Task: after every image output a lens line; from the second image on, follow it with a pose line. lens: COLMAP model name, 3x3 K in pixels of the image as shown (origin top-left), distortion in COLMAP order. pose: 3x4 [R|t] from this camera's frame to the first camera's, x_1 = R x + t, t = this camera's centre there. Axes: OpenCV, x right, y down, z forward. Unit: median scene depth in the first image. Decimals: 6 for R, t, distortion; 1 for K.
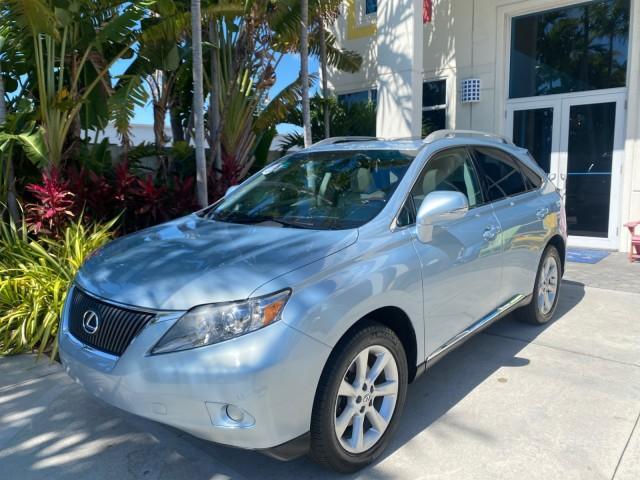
lens RADIAL K [[495.1, 0, 316.3], [0, 495.1, 237.7], [0, 0, 1]] dist [0.023419, -0.023964]
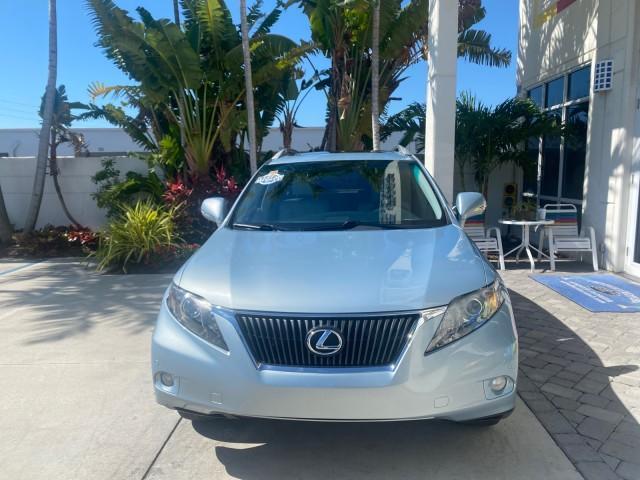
lens RADIAL K [[495.1, 0, 321.6], [0, 495.1, 237.6], [0, 0, 1]] dist [0.023419, -0.023964]
pose [[0.621378, 0.109904, -0.775765, 1.326744], [-0.103913, 0.992927, 0.057437, -0.084689], [0.776590, 0.044922, 0.628403, 0.352327]]
